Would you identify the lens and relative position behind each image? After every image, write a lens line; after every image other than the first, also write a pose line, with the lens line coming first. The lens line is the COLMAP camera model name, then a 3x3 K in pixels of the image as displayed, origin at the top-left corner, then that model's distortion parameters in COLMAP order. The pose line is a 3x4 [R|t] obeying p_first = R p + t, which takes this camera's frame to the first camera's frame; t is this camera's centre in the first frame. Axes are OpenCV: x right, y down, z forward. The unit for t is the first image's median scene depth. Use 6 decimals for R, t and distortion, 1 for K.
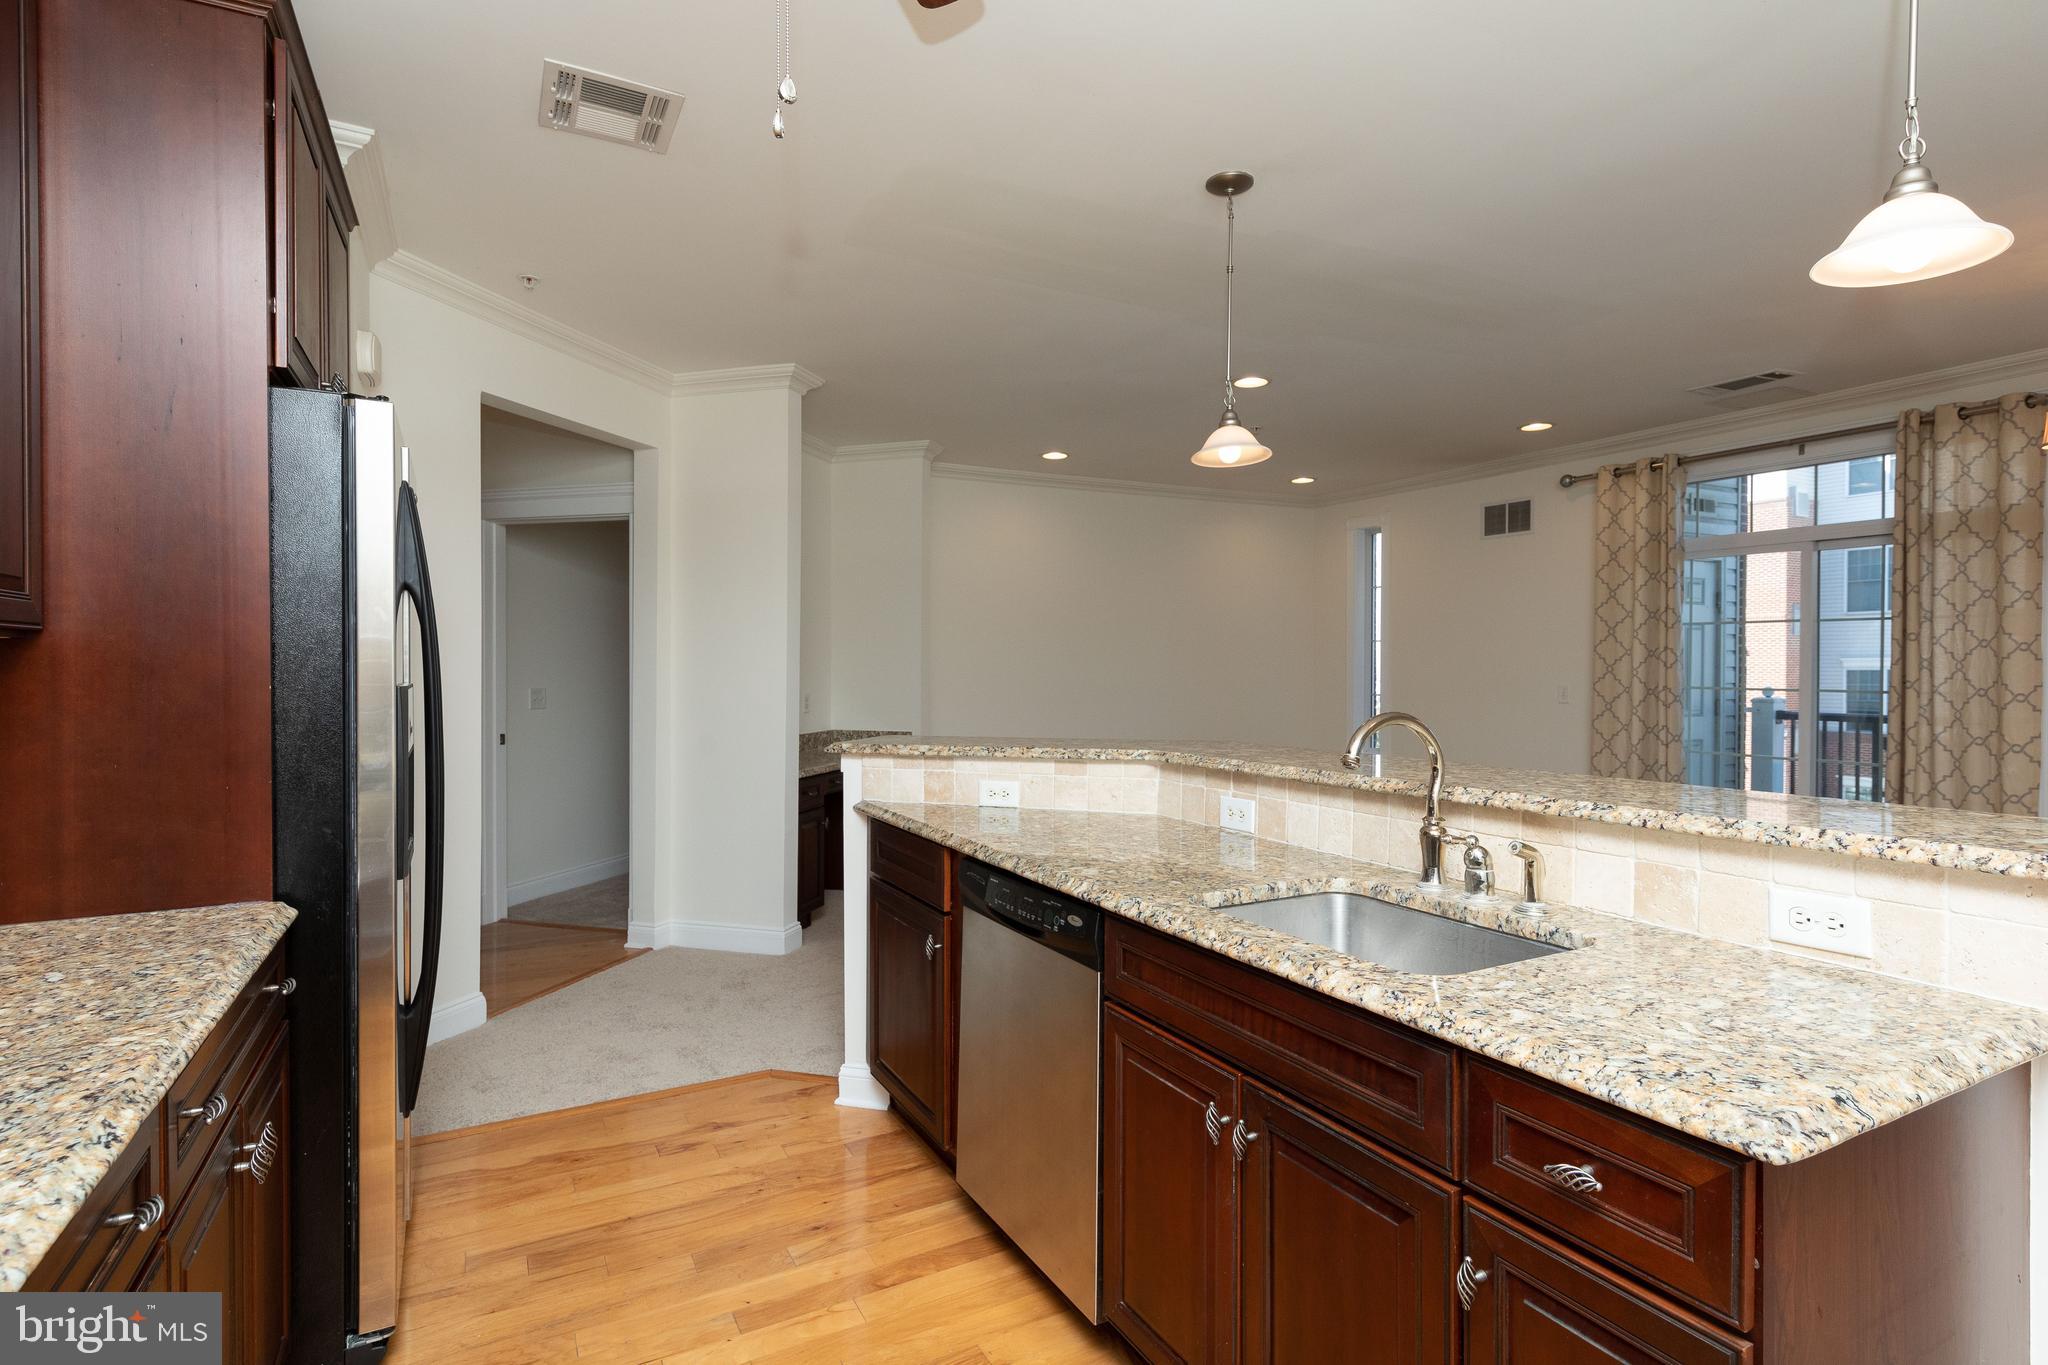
lens RADIAL K [[983.2, 0, 998.4], [0, 983.2, 676.5], [0, 0, 1]] dist [0.007807, -0.002154]
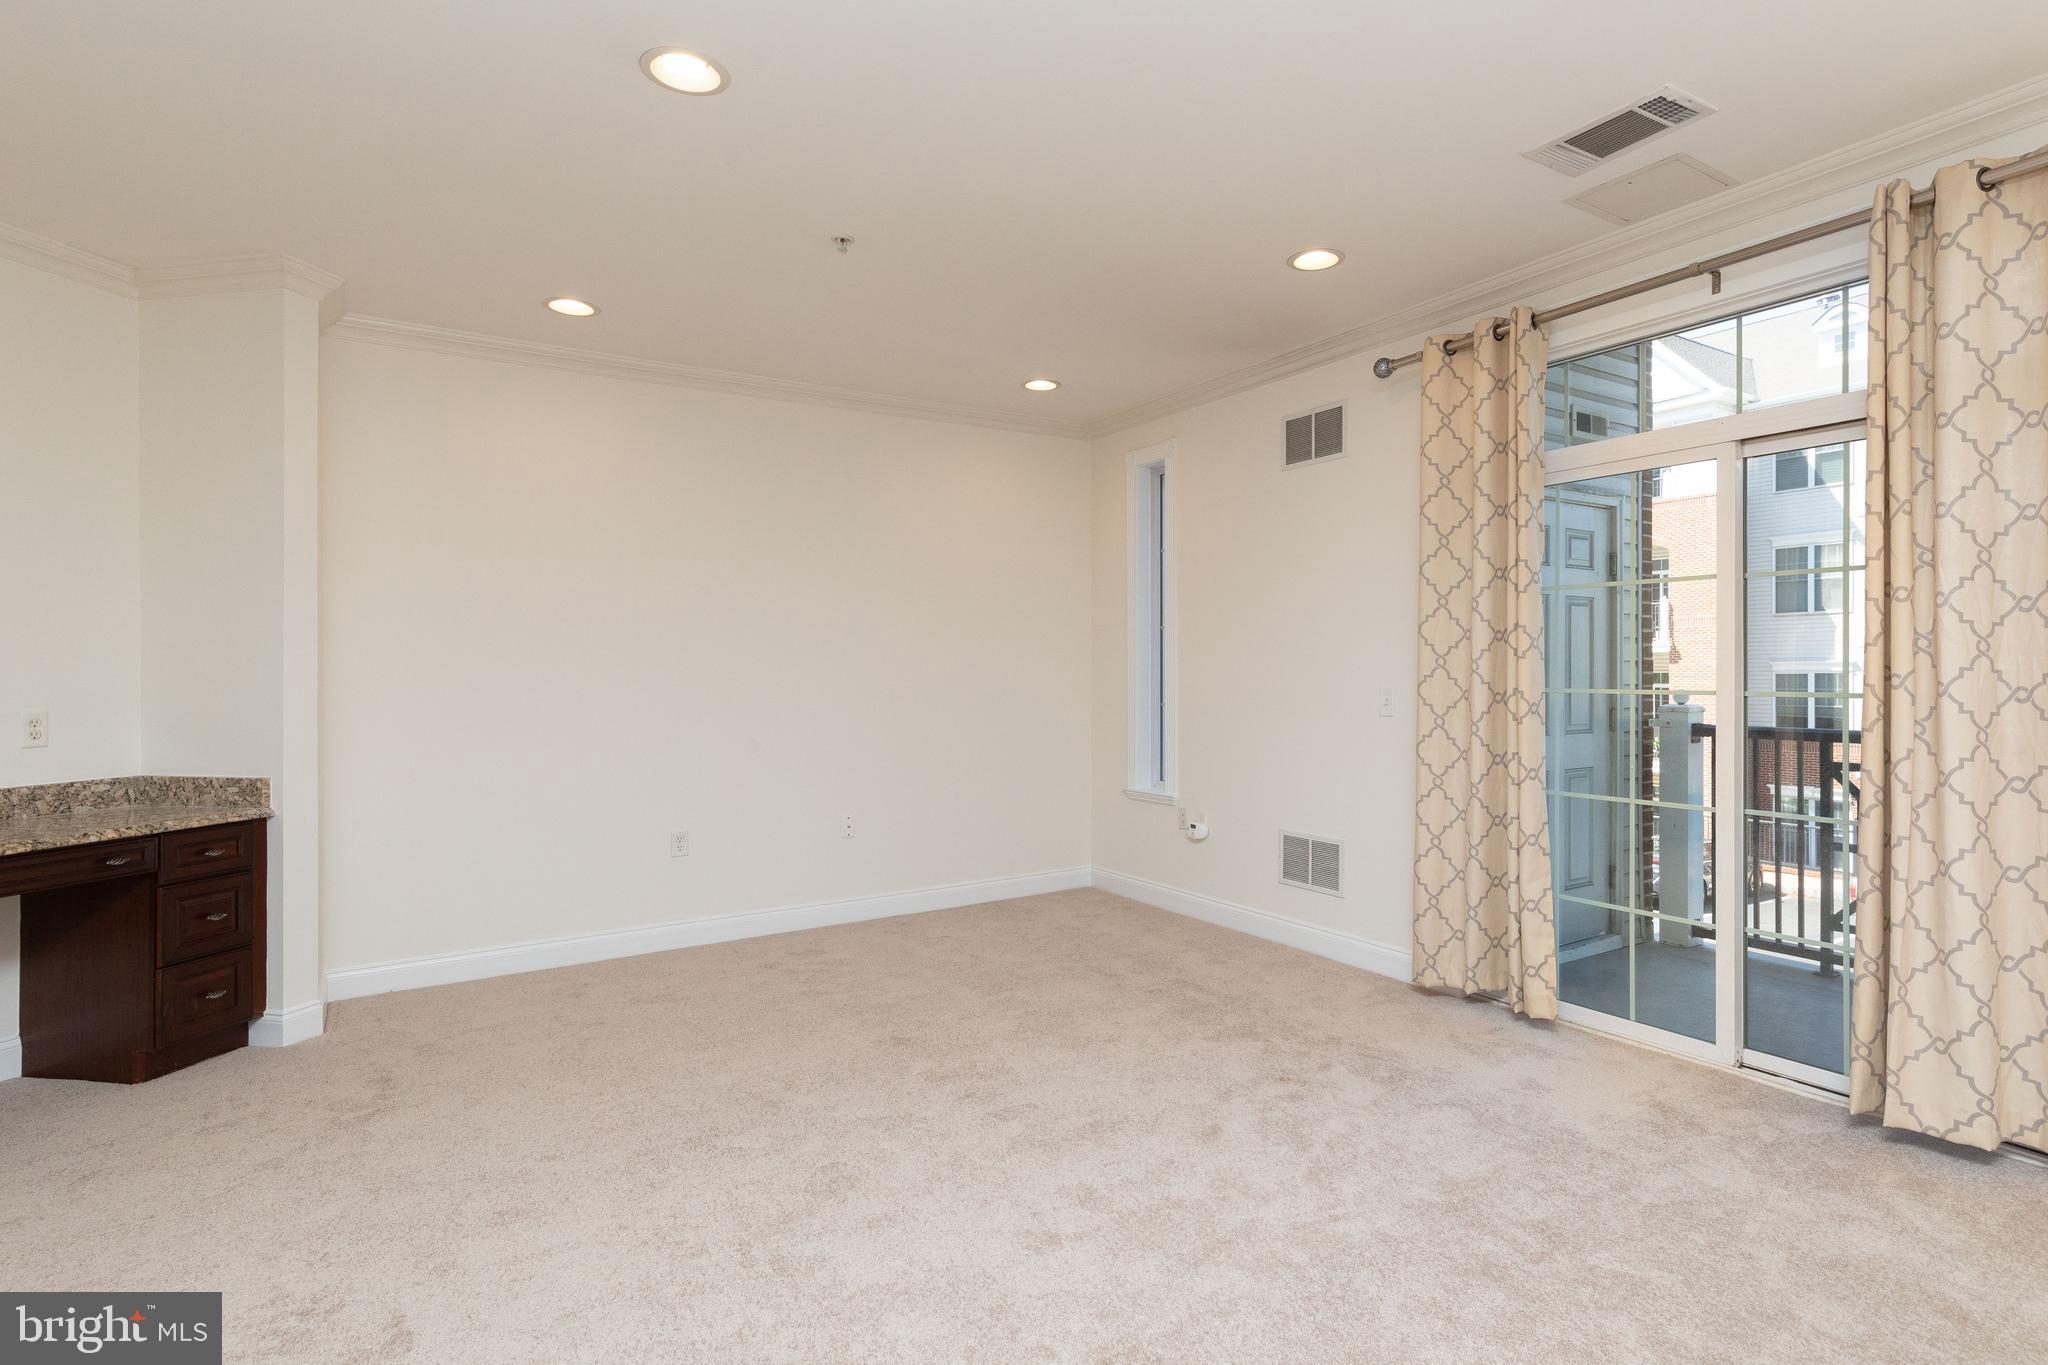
lens RADIAL K [[1034.3, 0, 1070.2], [0, 1034.3, 678.0], [0, 0, 1]] dist [0.005397, 0.000319]
pose [[0.993787, -0.004673, 0.111203, 0.330027], [0.005466, 0.999962, -0.006828, 0.006489], [-0.111167, 0.007394, 0.993774, 0.393508]]
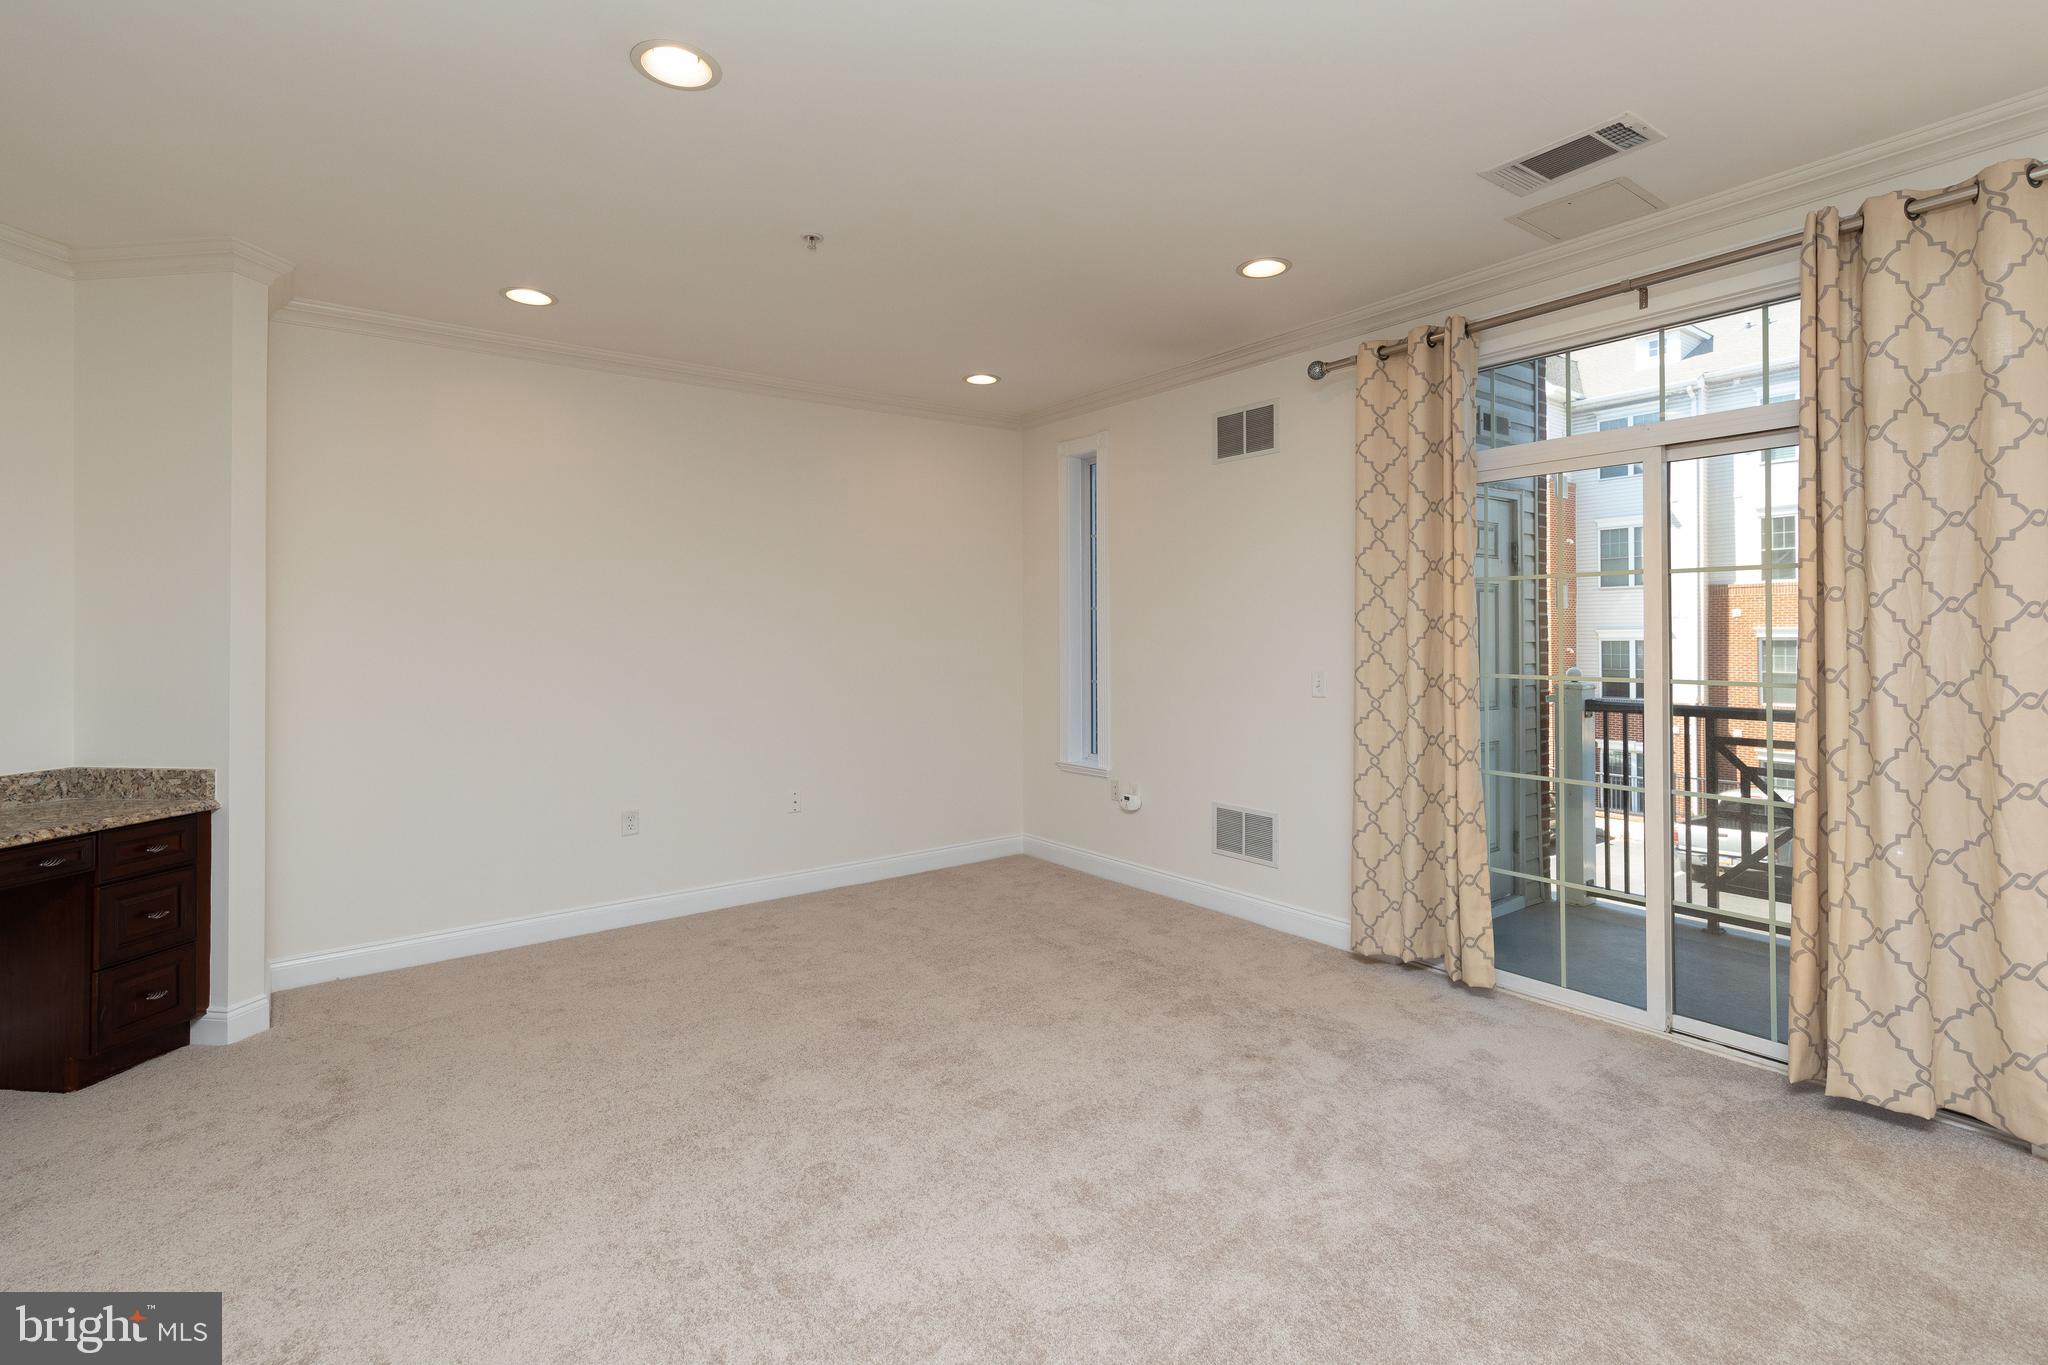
lens RADIAL K [[950.1, 0, 1023.4], [0, 950.1, 634.0], [0, 0, 1]] dist [0.008282, -0.000603]
pose [[0.984748, -0.005155, 0.173909, 0.289075], [0.007874, 0.999857, -0.014947, -0.009501], [-0.173807, 0.016088, 0.984648, 0.432228]]
